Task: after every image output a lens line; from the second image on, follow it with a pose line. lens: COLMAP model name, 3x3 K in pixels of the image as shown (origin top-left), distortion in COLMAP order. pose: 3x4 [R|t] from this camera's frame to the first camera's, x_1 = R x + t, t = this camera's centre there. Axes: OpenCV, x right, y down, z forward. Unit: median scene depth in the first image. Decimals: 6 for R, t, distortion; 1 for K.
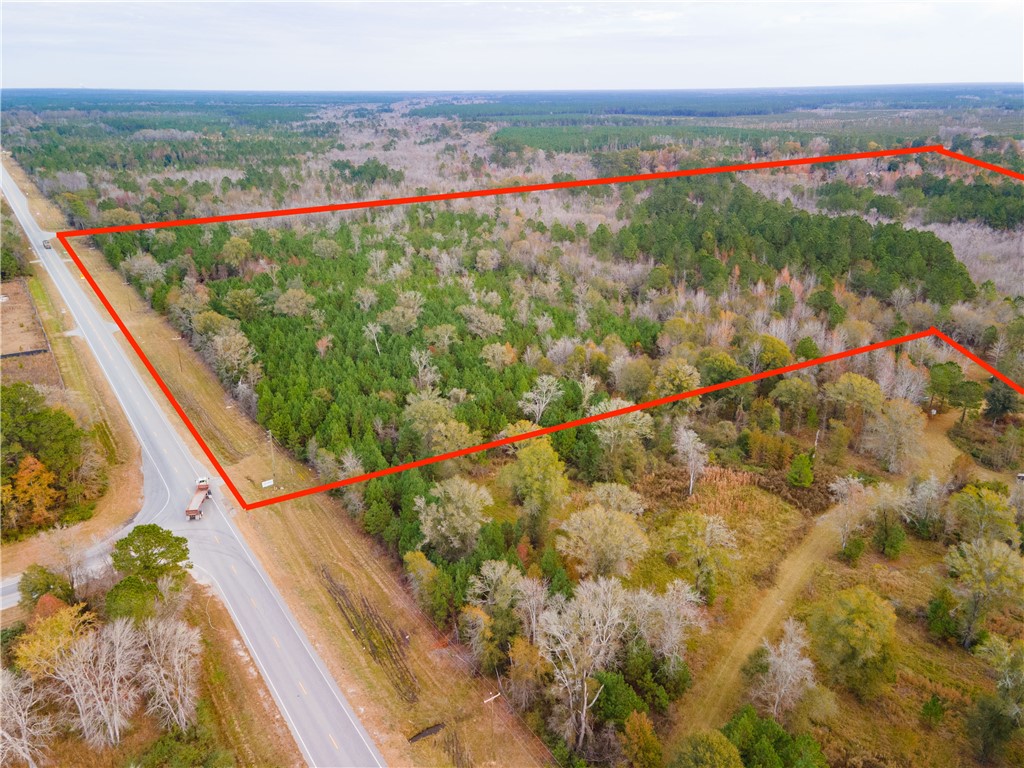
lens RADIAL K [[743.0, 0, 507.2], [0, 743.0, 389.4], [0, 0, 1]] dist [0.031979, 0.027363]
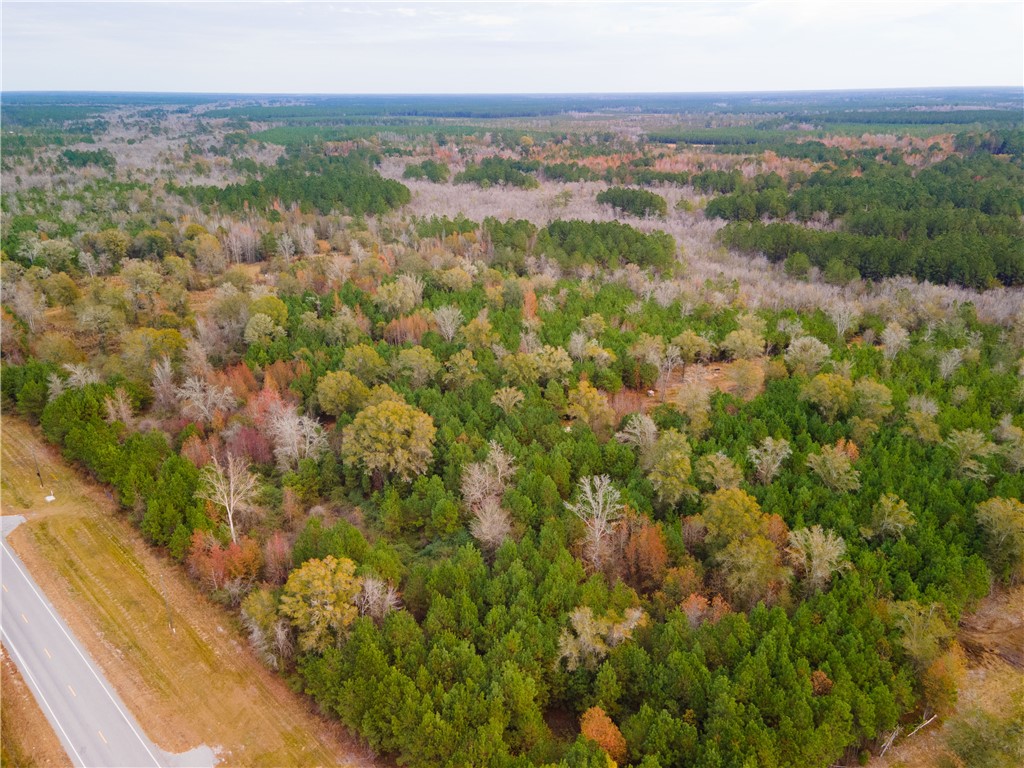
lens RADIAL K [[743.0, 0, 504.9], [0, 743.0, 398.6], [0, 0, 1]] dist [0.031979, 0.027363]
pose [[0.982840, -0.069803, 0.170740, 0.097188], [0.068674, 0.997561, 0.012512, 0.050042], [-0.171197, -0.000572, 0.985237, -0.124816]]
